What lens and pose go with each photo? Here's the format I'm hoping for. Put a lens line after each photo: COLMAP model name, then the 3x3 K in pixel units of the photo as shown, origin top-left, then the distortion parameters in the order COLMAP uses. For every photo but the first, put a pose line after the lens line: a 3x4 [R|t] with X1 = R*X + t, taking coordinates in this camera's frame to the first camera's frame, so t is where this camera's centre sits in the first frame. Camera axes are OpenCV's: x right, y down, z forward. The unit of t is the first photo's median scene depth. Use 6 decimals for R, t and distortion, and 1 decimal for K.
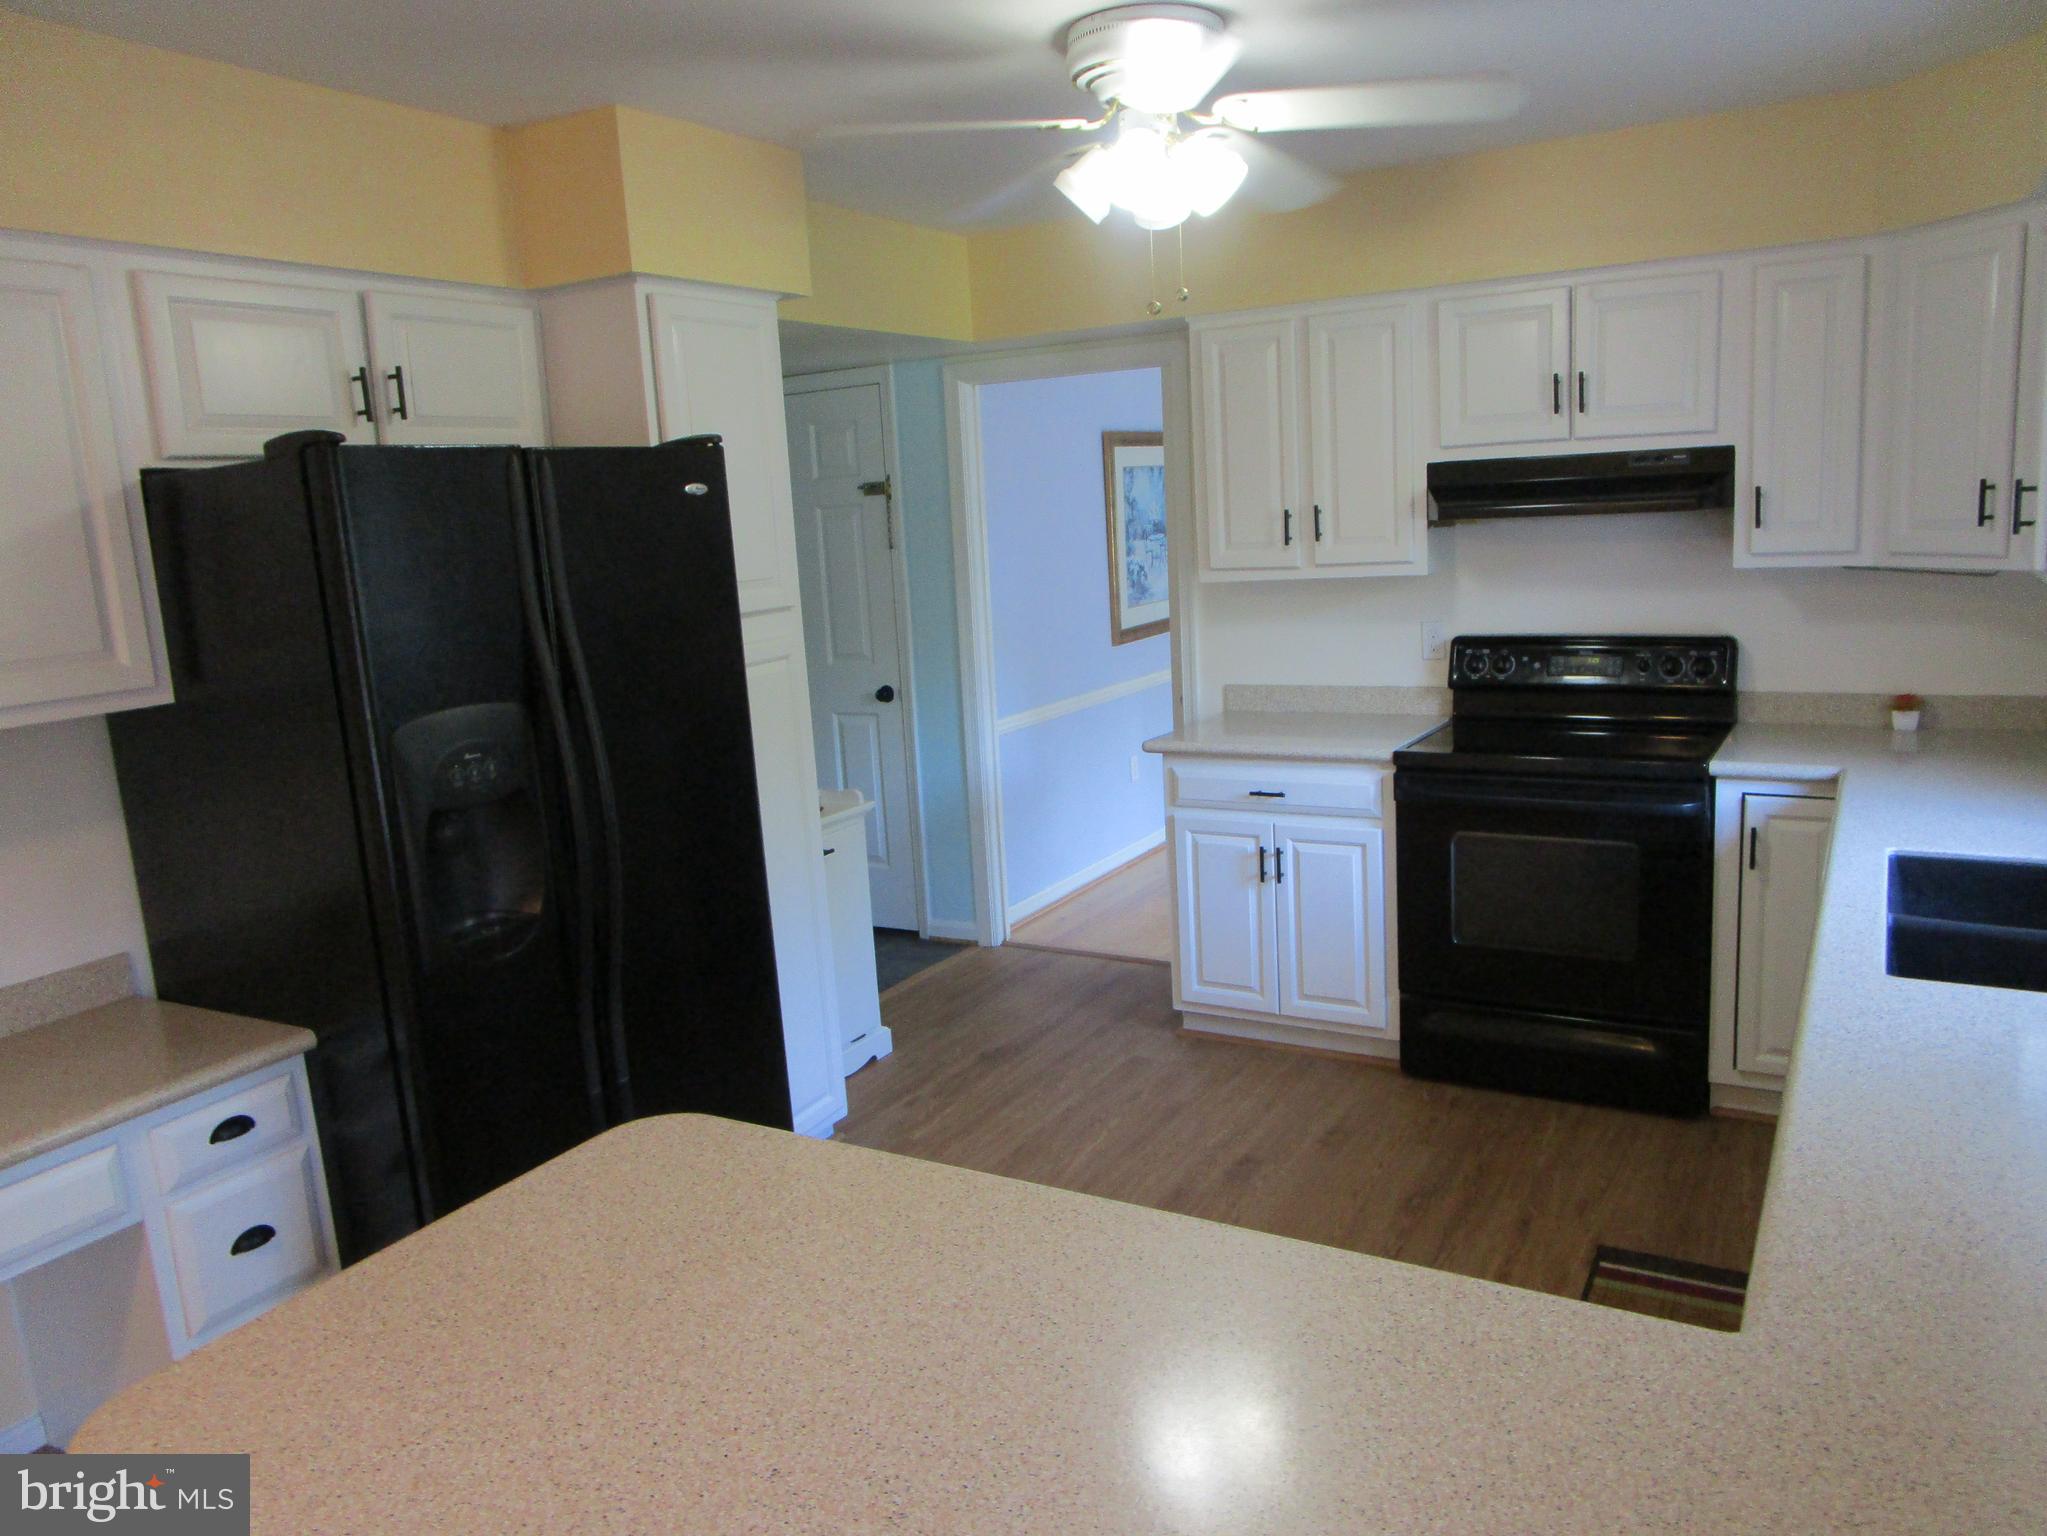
lens RADIAL K [[1481.0, 0, 1044.5], [0, 1481.0, 769.9], [0, 0, 1]] dist [-0.014281, 0.007379]
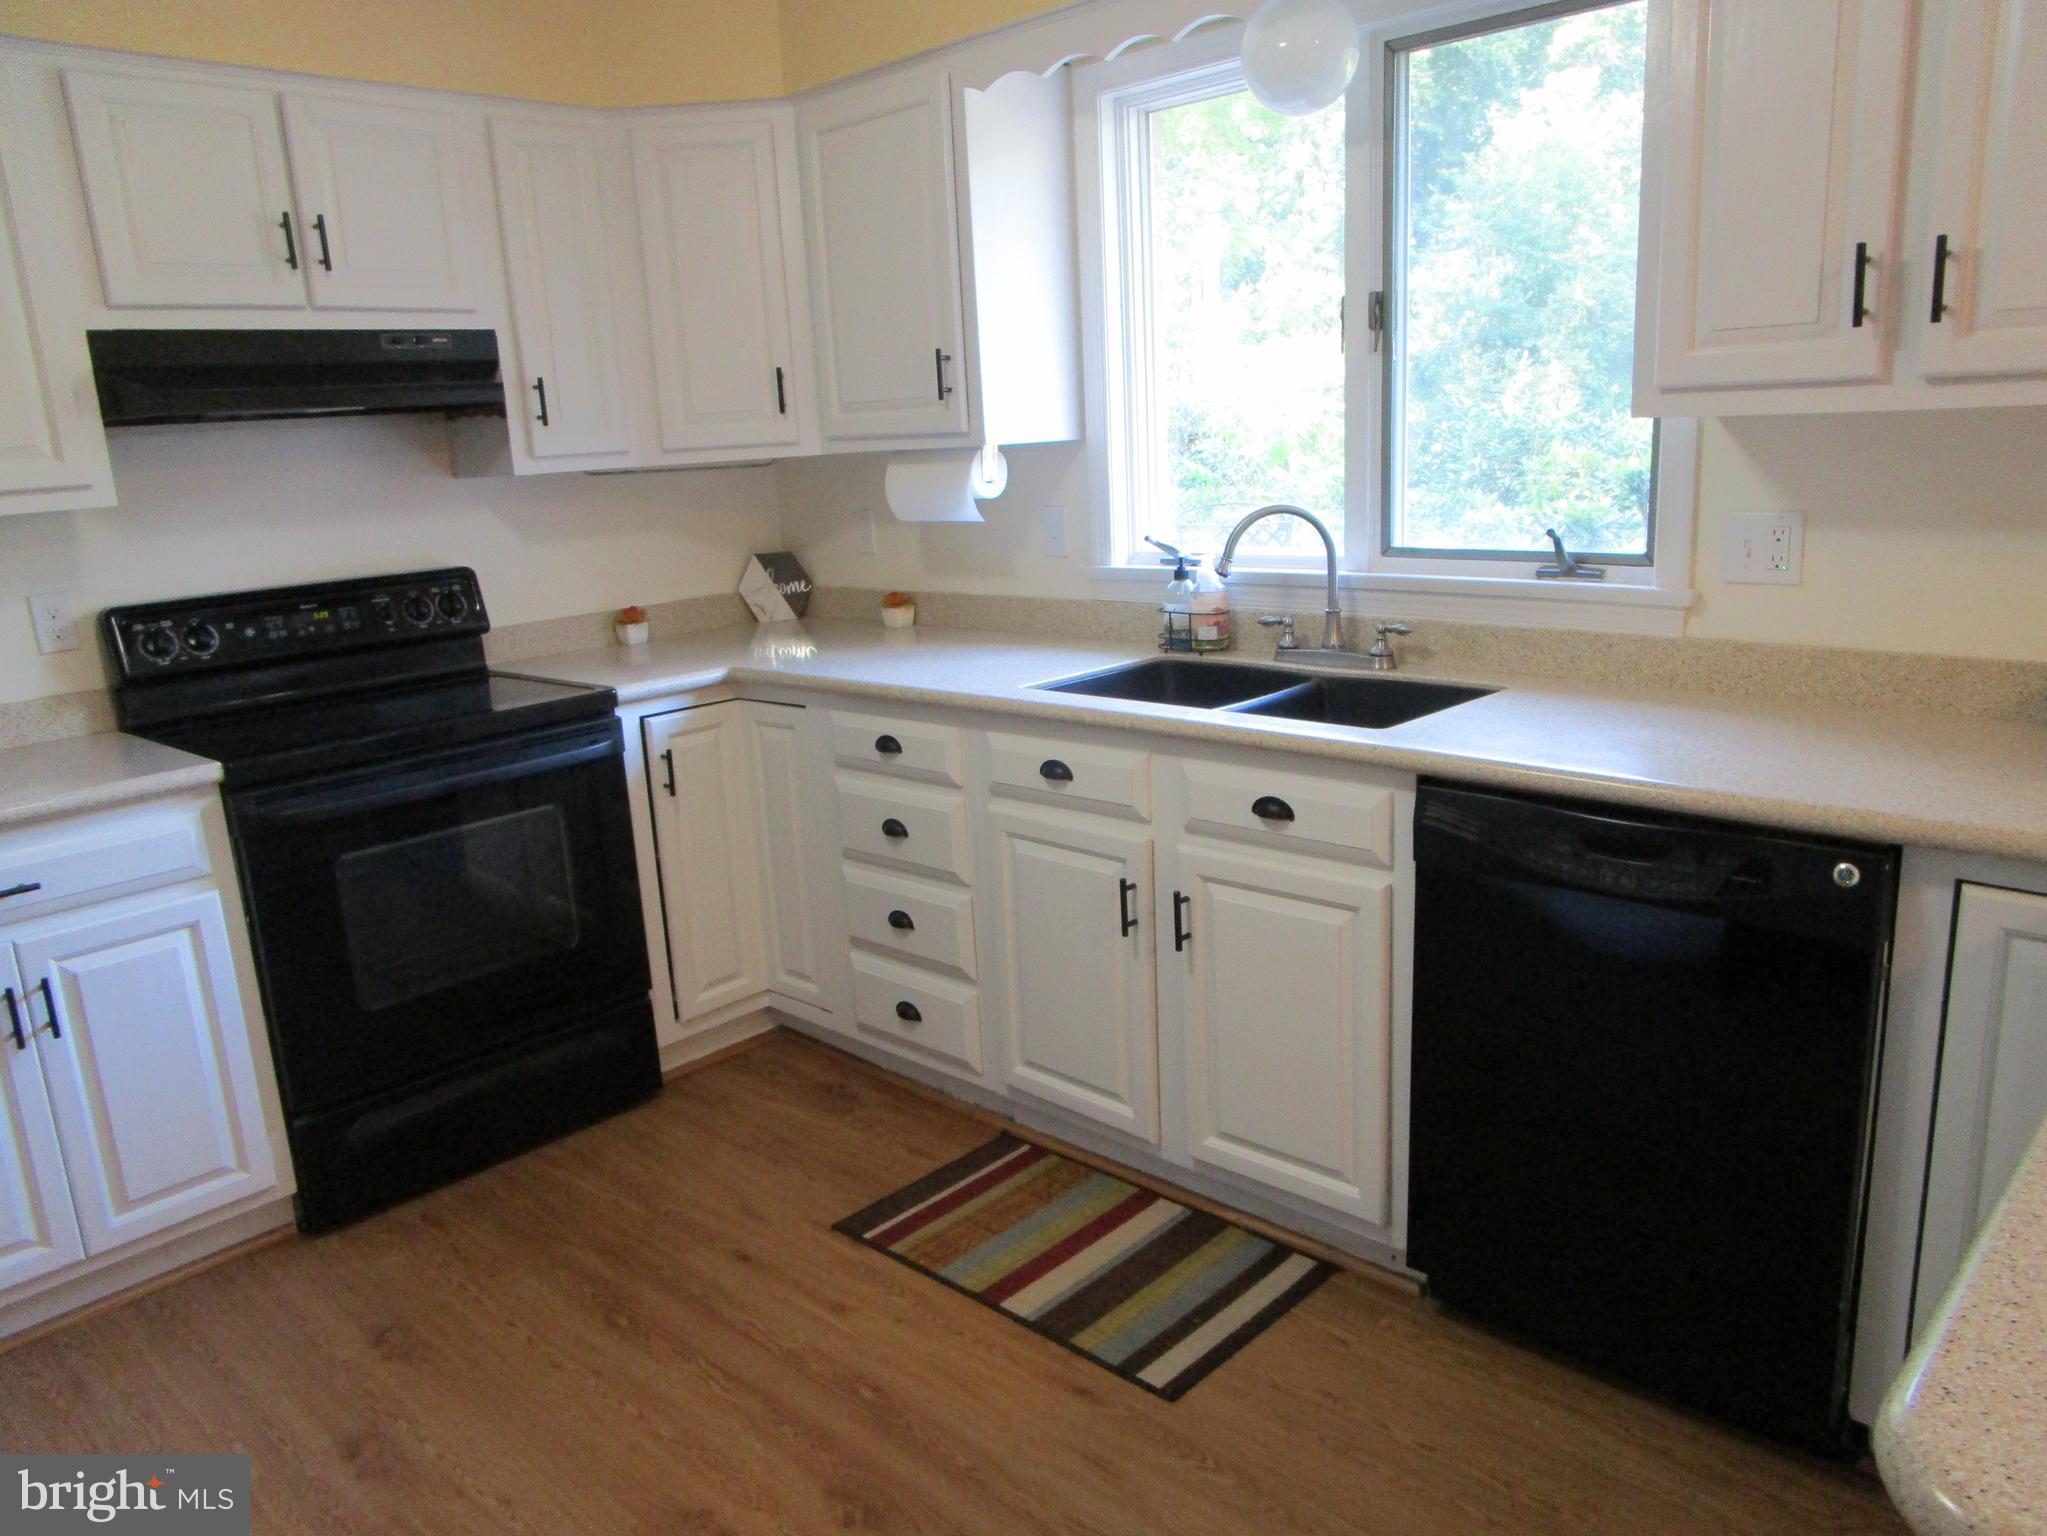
lens RADIAL K [[1481.0, 0, 1028.3], [0, 1481.0, 760.0], [0, 0, 1]] dist [-0.014281, 0.007379]
pose [[0.242690, -0.180969, 0.953075, -0.300910], [0.219004, 0.967304, 0.127904, -0.020820], [-0.945060, 0.177686, 0.274388, 0.497935]]
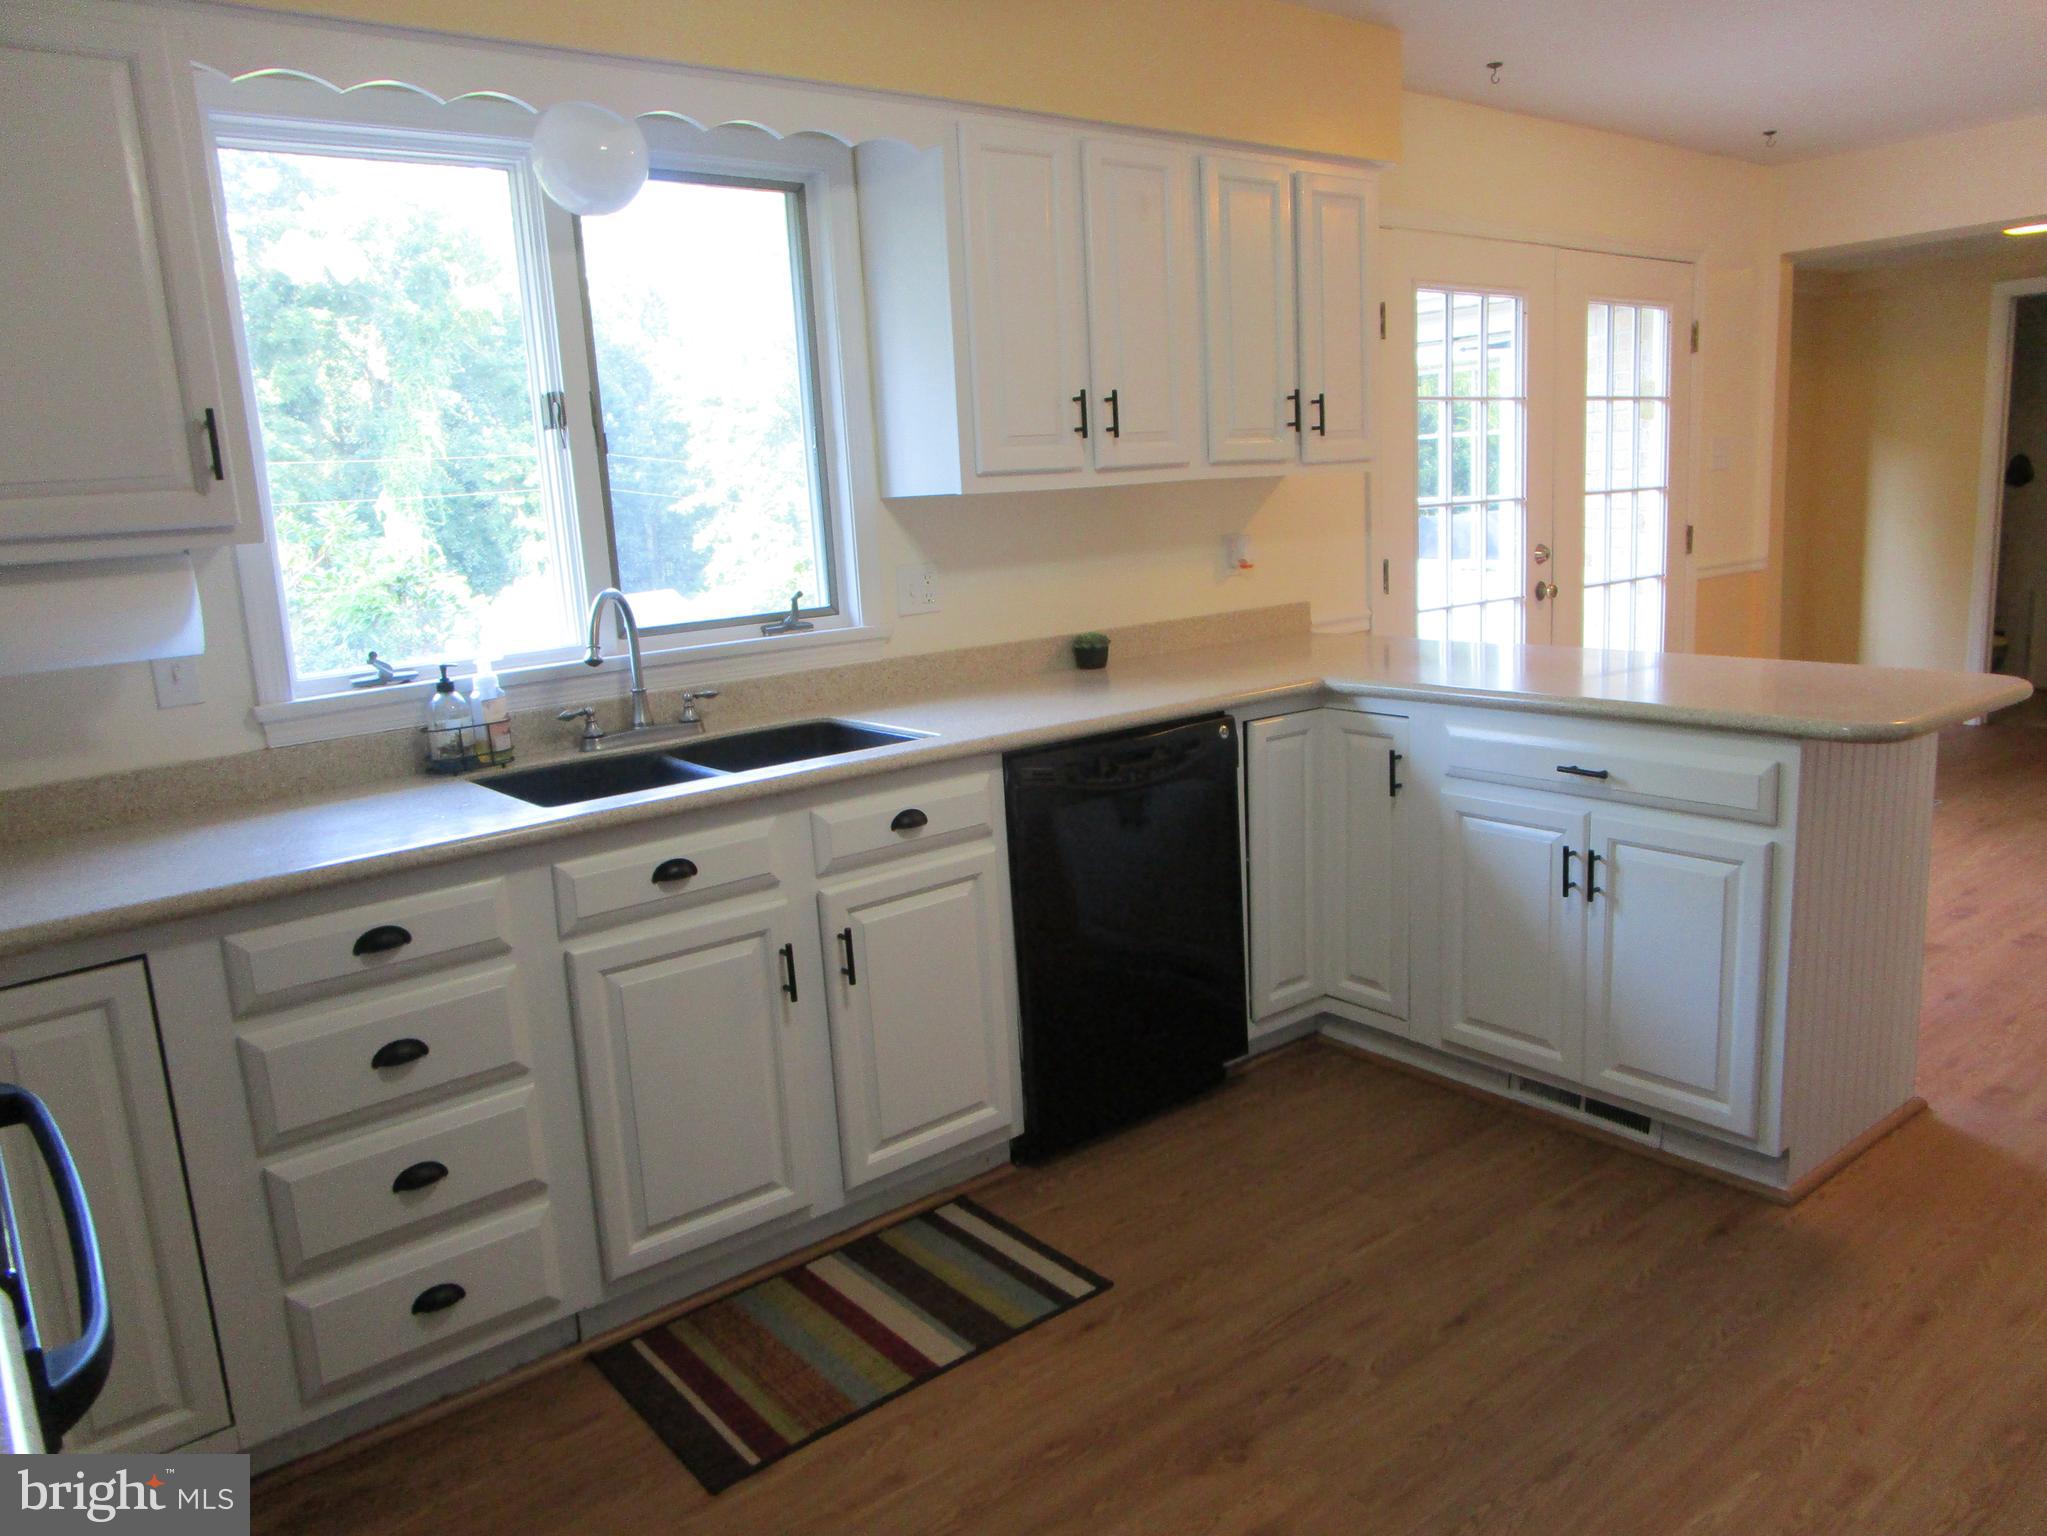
lens RADIAL K [[1481.0, 0, 1028.3], [0, 1481.0, 749.1], [0, 0, 1]] dist [-0.014281, 0.007379]
pose [[-0.927670, 0.035822, 0.371679, -0.016504], [0.167869, 0.929136, 0.329434, -0.155941], [-0.333539, 0.367999, -0.867945, 1.155667]]
